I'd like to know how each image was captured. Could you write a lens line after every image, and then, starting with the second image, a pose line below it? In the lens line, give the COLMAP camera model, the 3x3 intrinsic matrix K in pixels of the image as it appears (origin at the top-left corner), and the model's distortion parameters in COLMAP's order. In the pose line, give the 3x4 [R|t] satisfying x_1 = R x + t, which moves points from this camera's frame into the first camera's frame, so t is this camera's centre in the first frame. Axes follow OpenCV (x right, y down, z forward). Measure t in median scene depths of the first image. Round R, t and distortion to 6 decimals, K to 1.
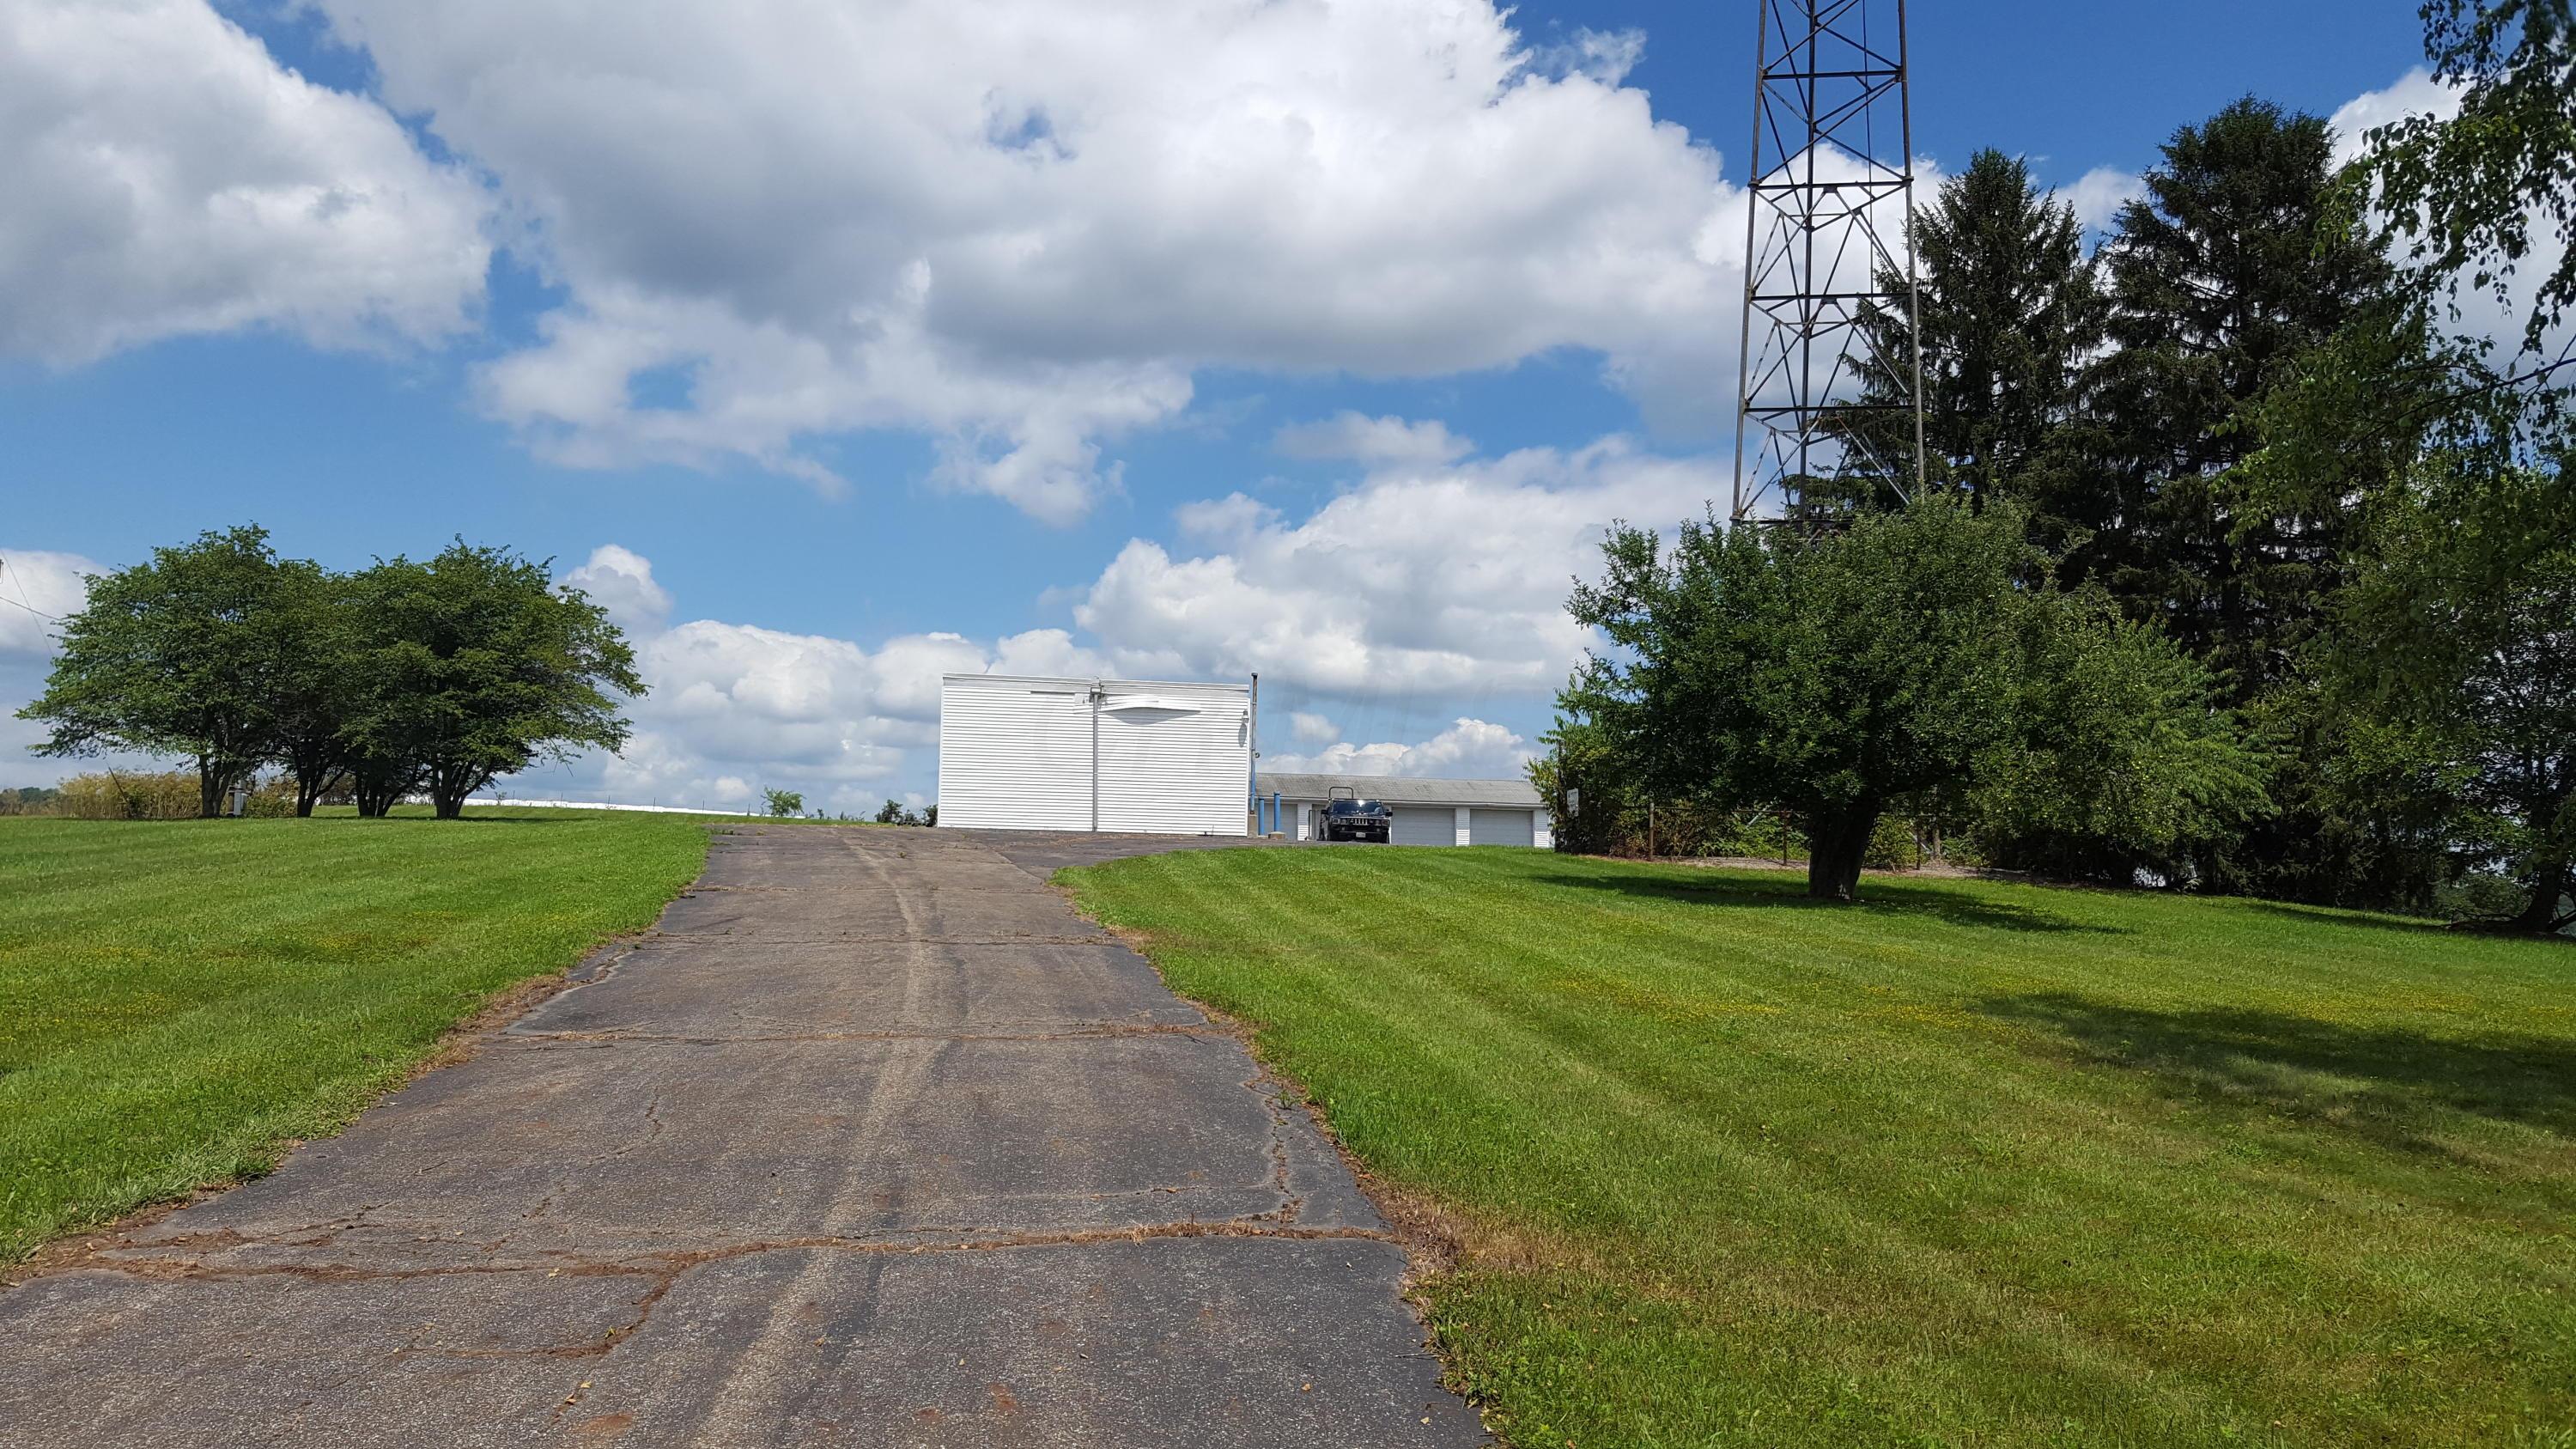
lens RADIAL K [[1953.5, 0, 1300.7], [0, 1953.5, 742.1], [0, 0, 1]] dist [0.143705, -0.004470]
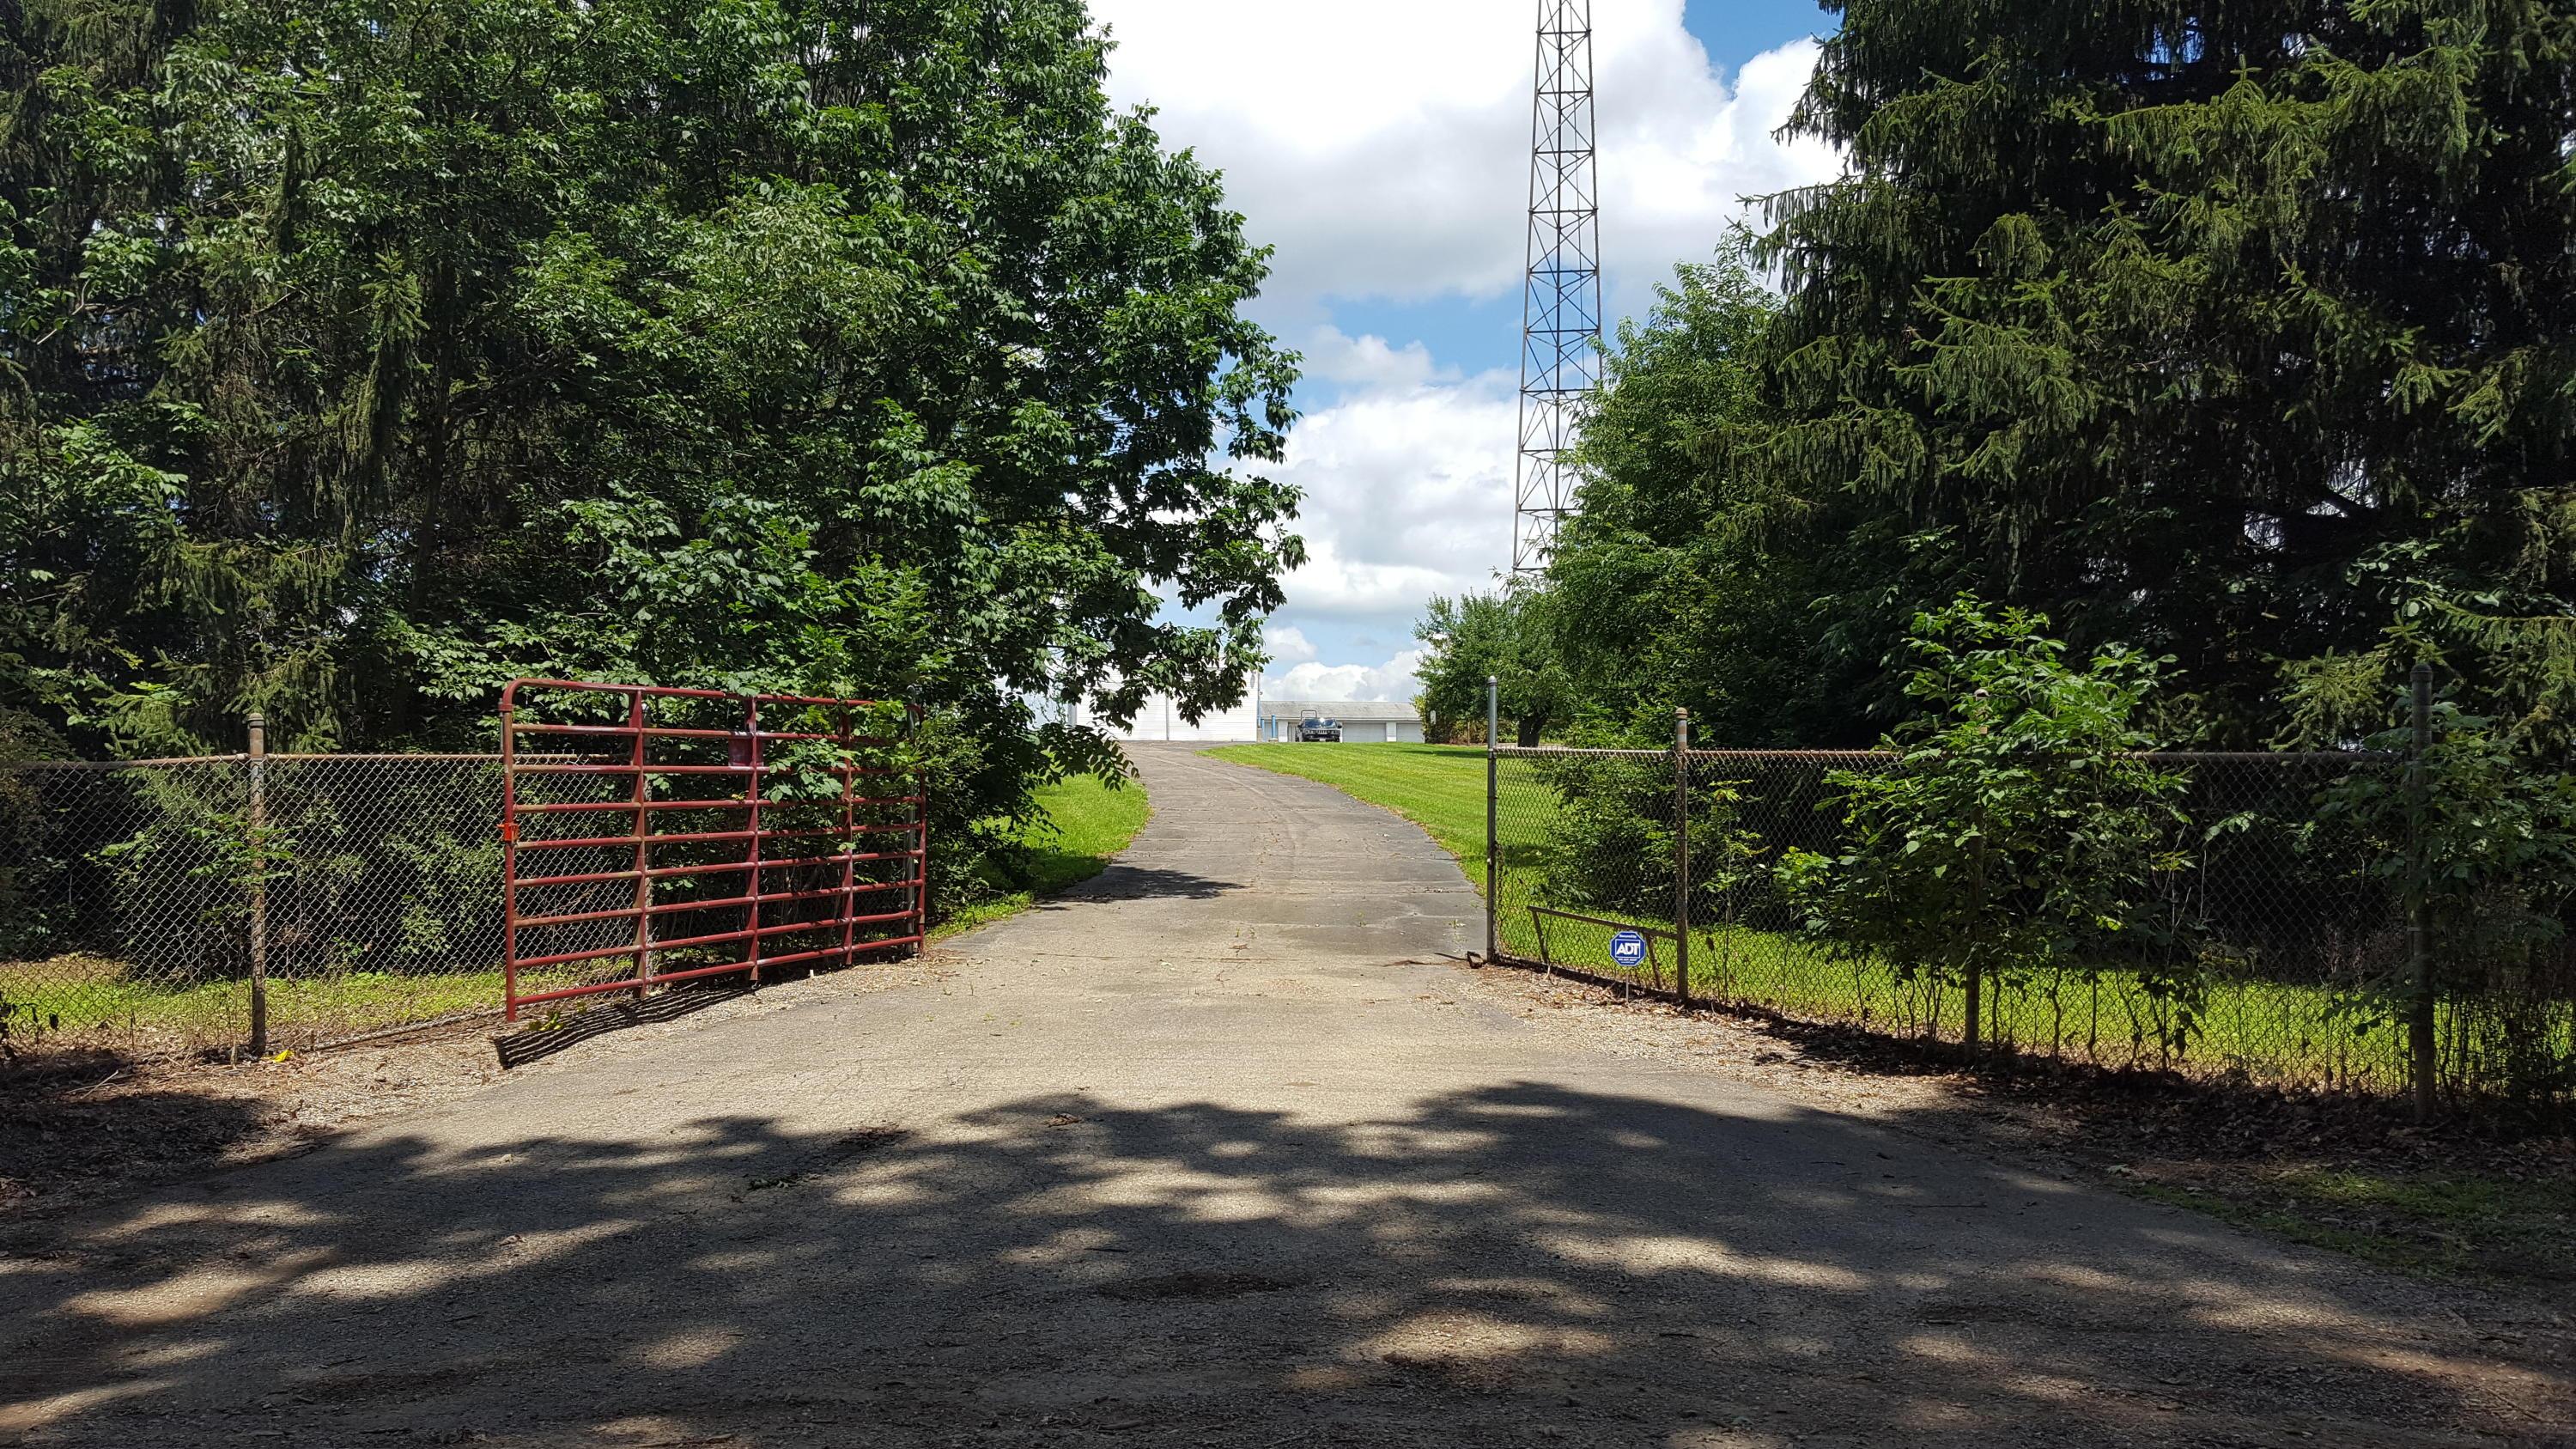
lens RADIAL K [[1953.5, 0, 1288.4], [0, 1953.5, 724.4], [0, 0, 1]] dist [0.143705, -0.004470]
pose [[0.999655, -0.021570, 0.014987, -0.028382], [0.021066, 0.999232, 0.033052, -0.025386], [-0.015688, -0.032725, 0.999341, -0.803057]]
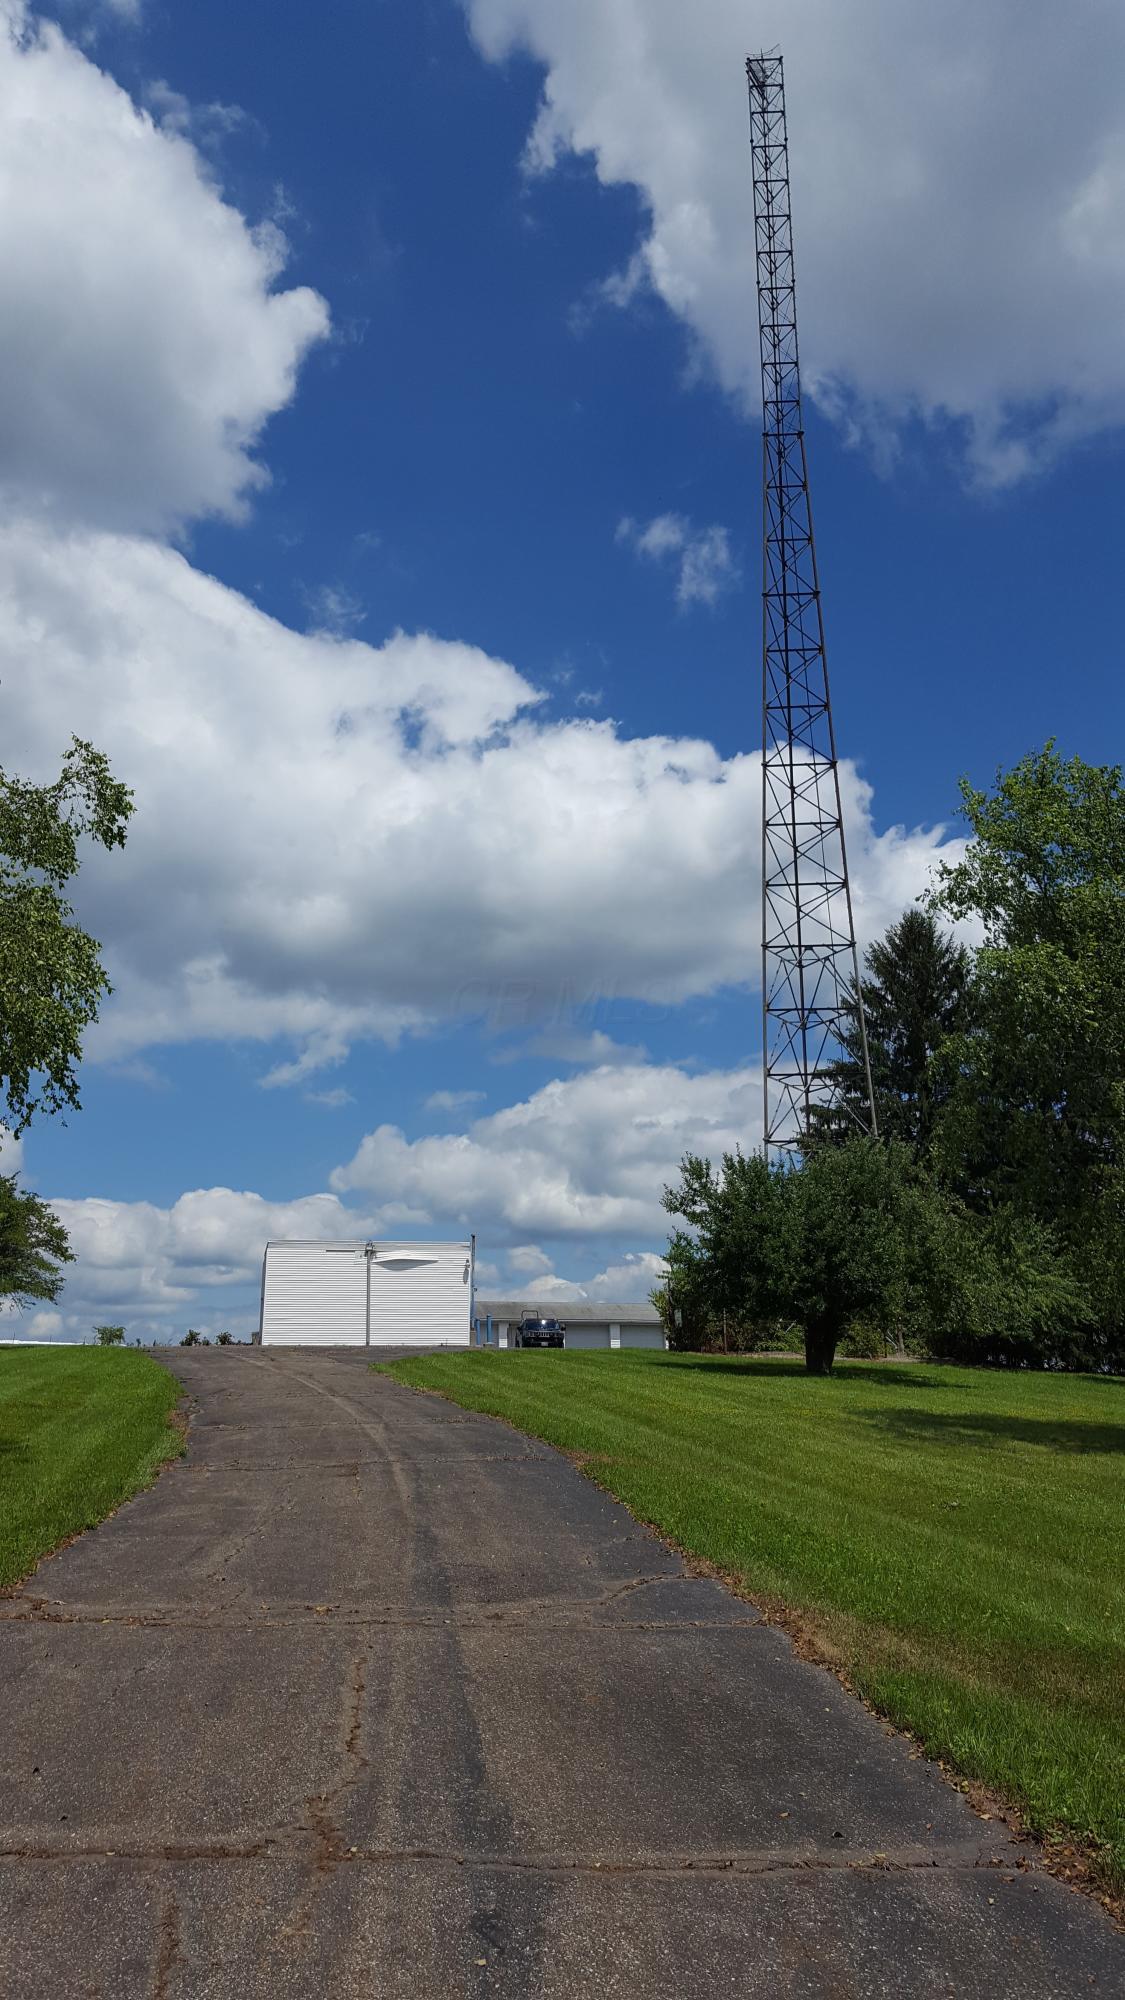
lens RADIAL K [[1516.5, 0, 498.0], [0, 1516.5, 985.3], [0, 0, 1]] dist [0.143705, -0.004470]
pose [[0.999780, -0.019441, 0.007903, -0.011035], [0.020573, 0.982307, -0.186144, -0.005752], [-0.004144, 0.186266, 0.982491, -0.238218]]
